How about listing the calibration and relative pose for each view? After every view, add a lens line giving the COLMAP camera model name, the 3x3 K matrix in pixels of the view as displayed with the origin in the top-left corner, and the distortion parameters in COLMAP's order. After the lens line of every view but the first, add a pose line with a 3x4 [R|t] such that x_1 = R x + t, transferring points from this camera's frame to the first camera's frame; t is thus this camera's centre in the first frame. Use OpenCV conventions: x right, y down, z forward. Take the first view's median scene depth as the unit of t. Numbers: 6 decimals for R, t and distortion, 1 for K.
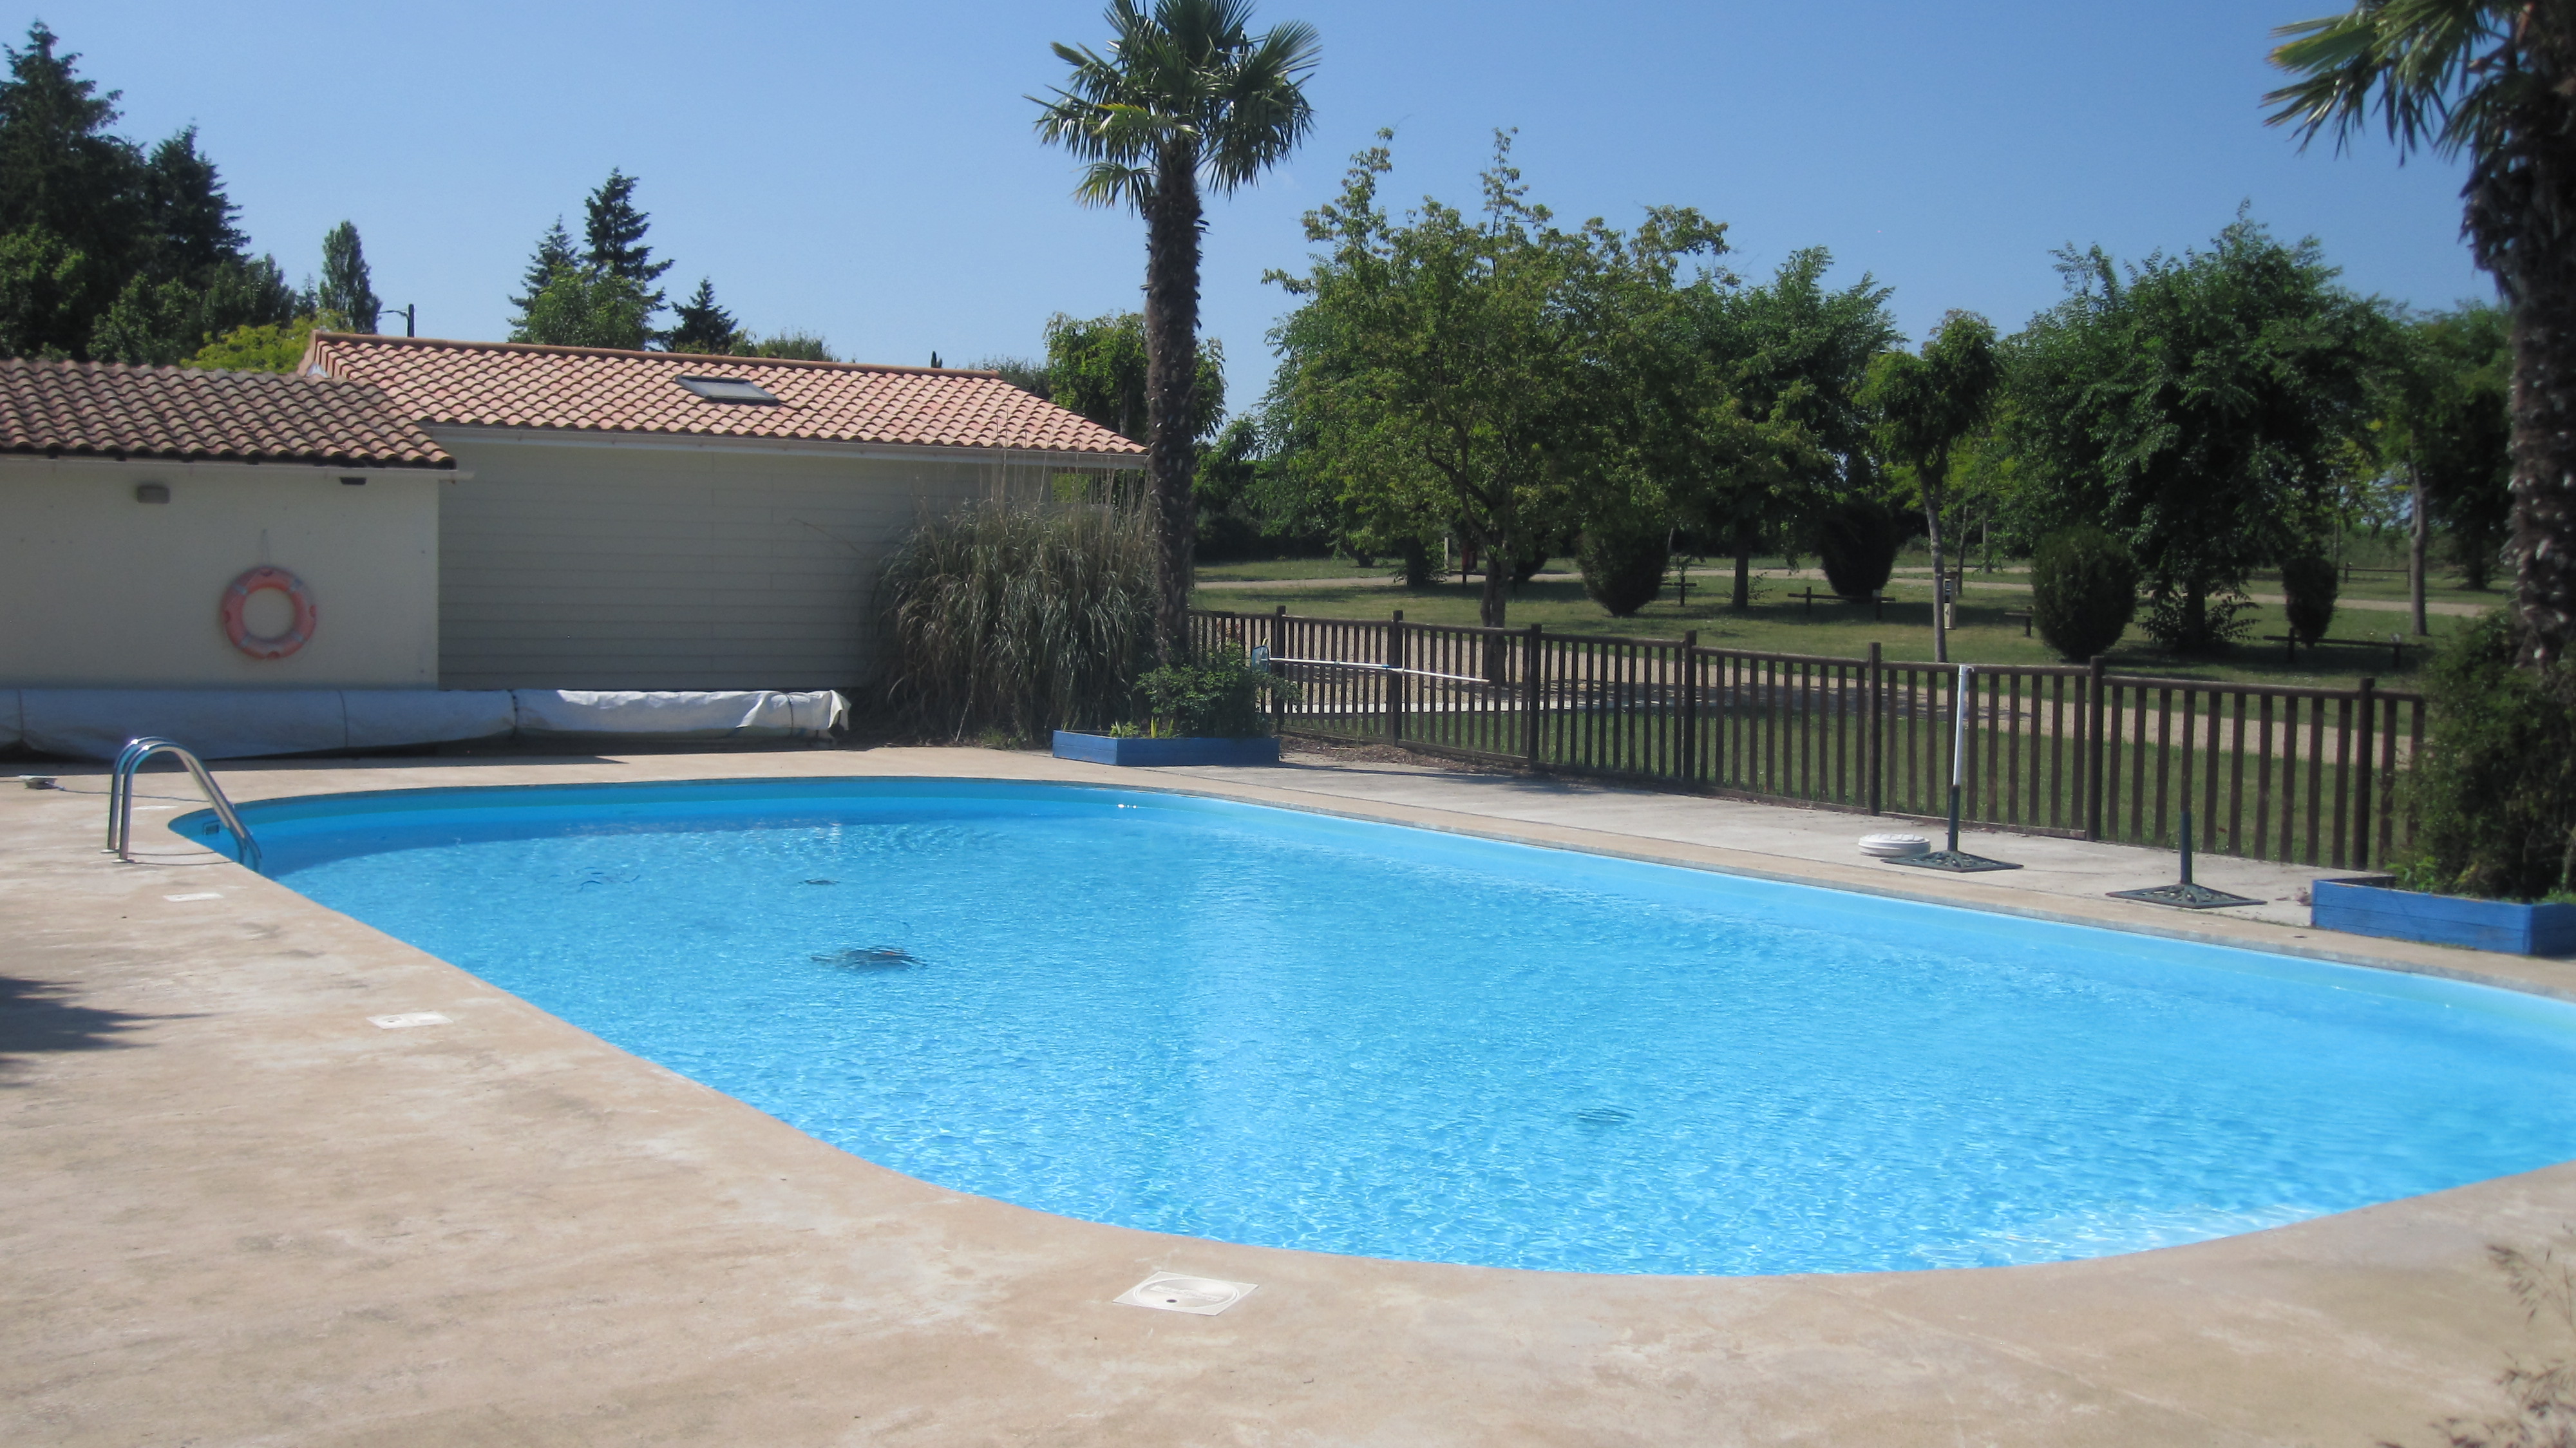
lens RADIAL K [[2588.5, 0, 1280.1], [0, 2588.5, 726.9], [0, 0, 1]] dist [-0.027853, 0.000000]
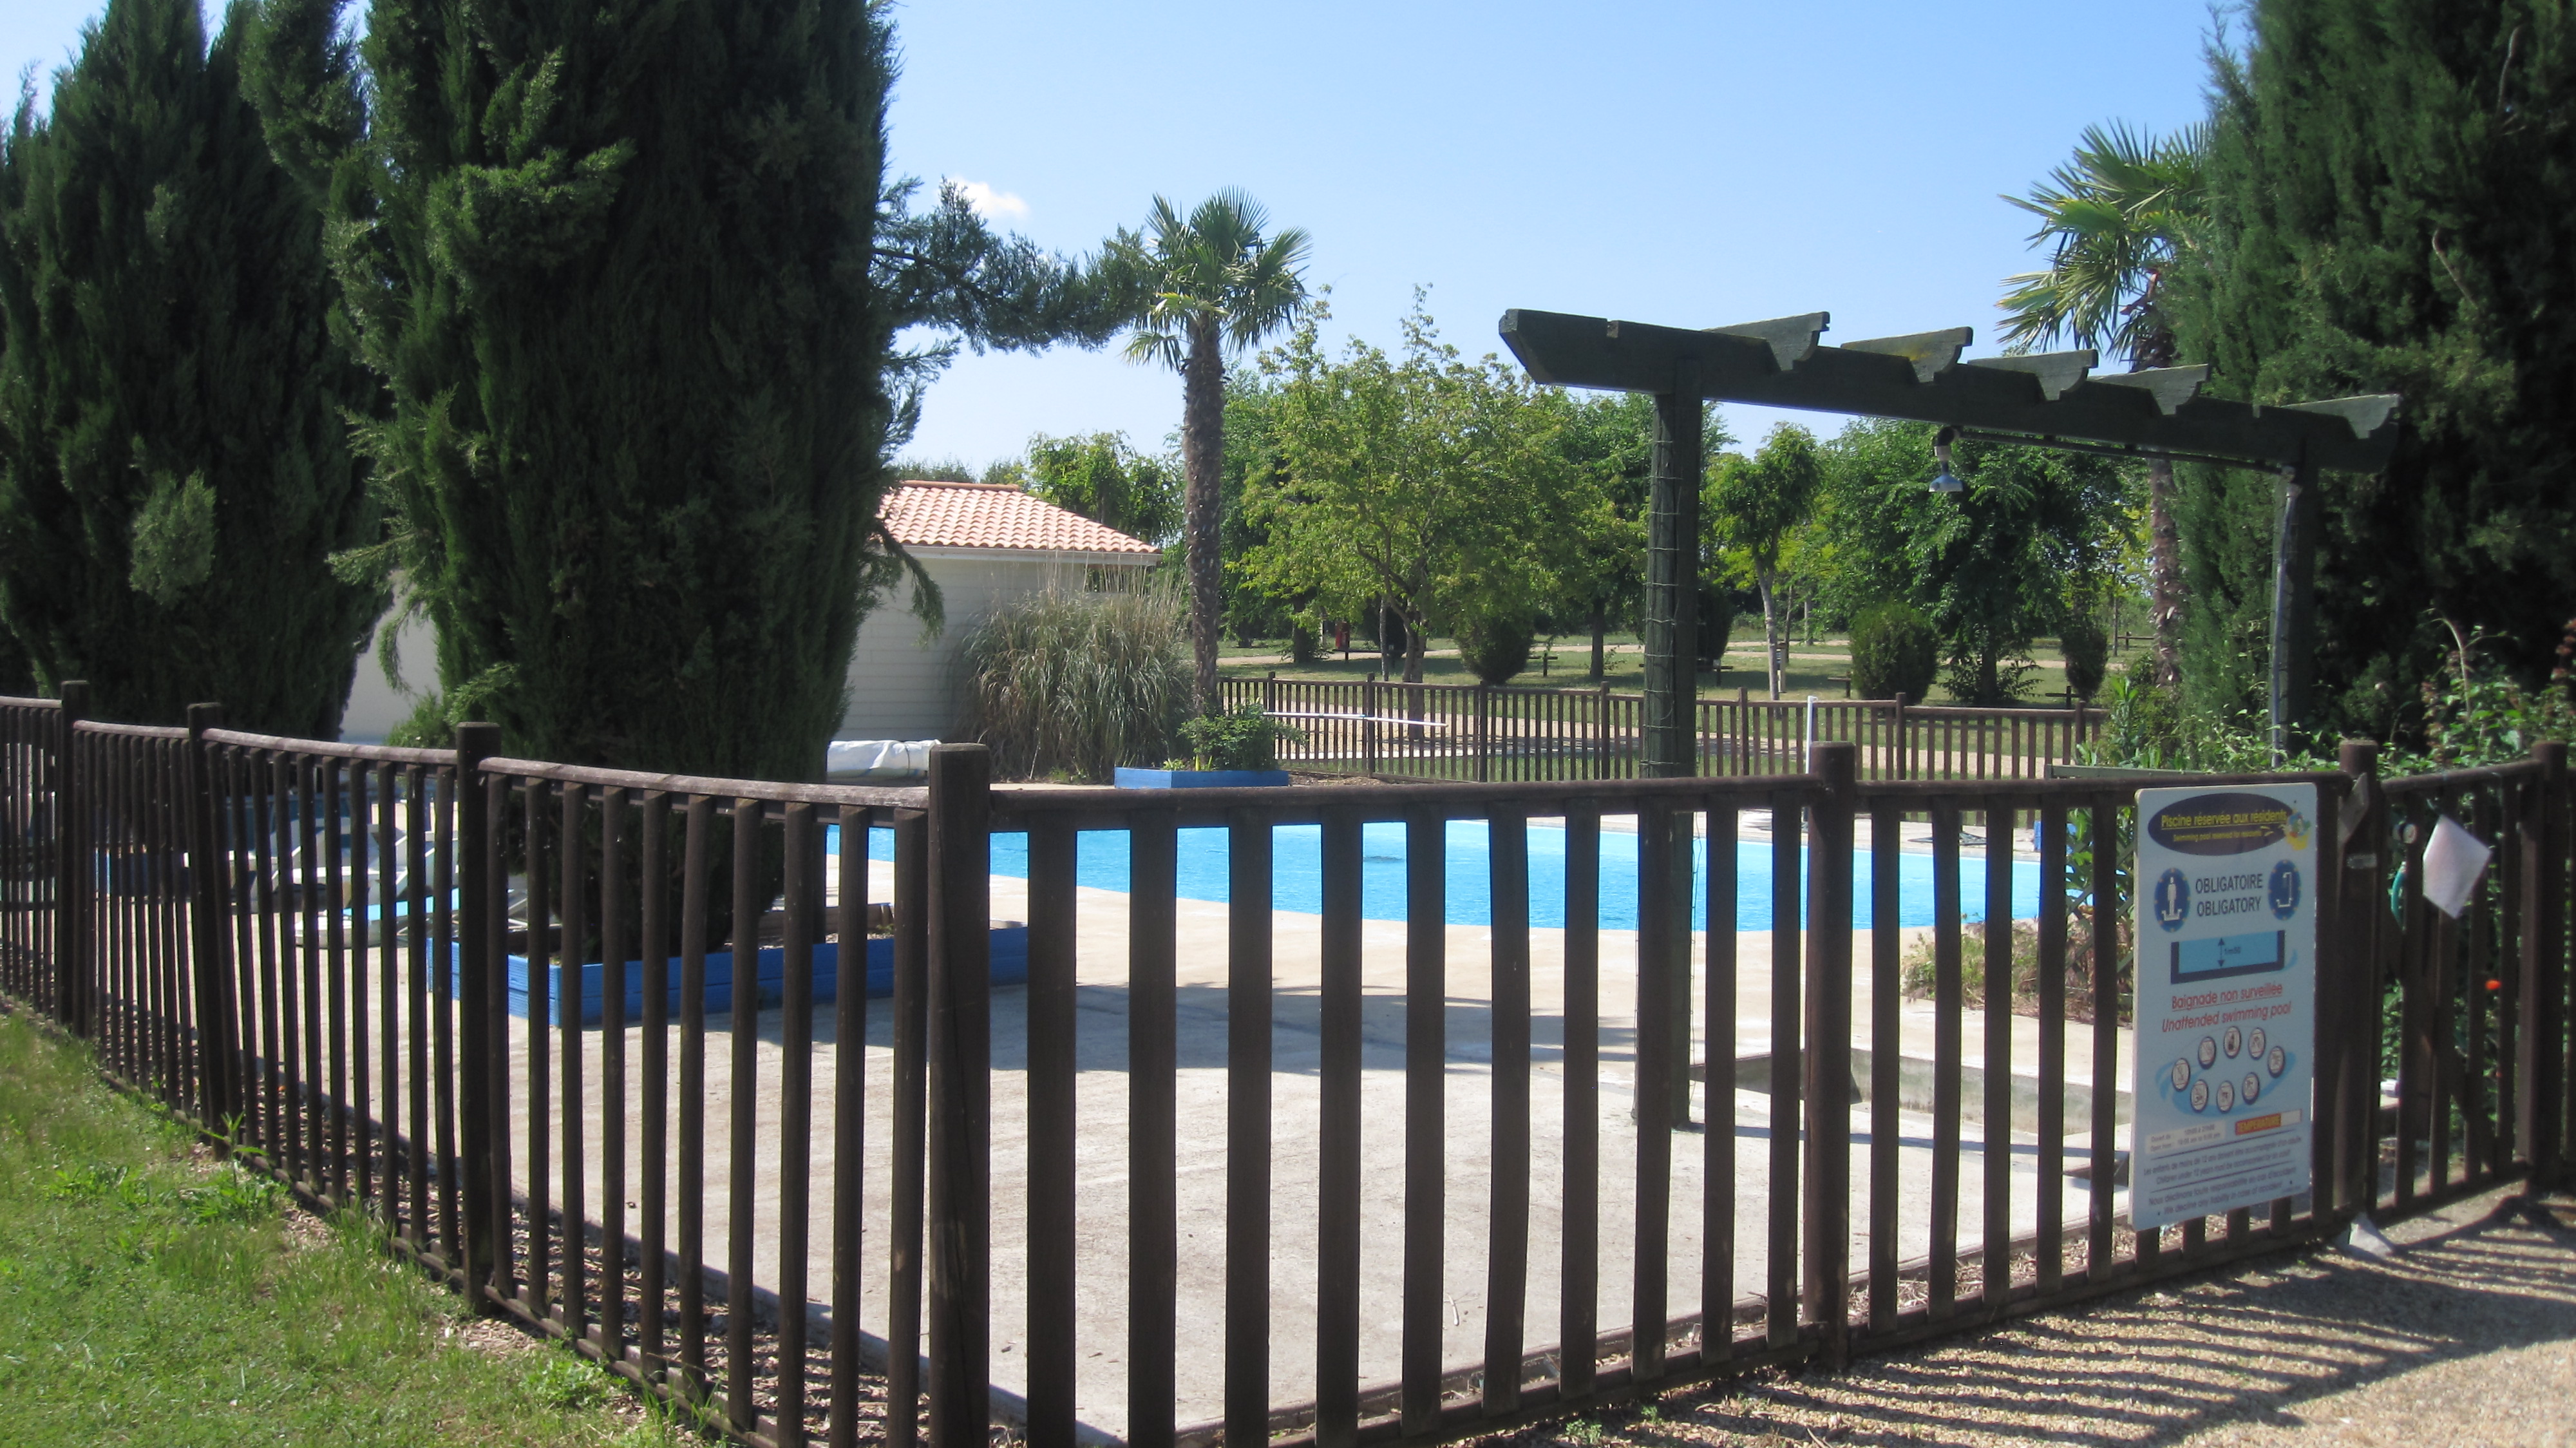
lens RADIAL K [[2588.5, 0, 1293.8], [0, 2588.5, 723.2], [0, 0, 1]] dist [-0.027853, 0.000000]
pose [[0.997347, -0.013470, 0.071543, -0.060500], [0.015899, 0.999312, -0.033495, 0.016026], [-0.071043, 0.034544, 0.996875, -0.200688]]
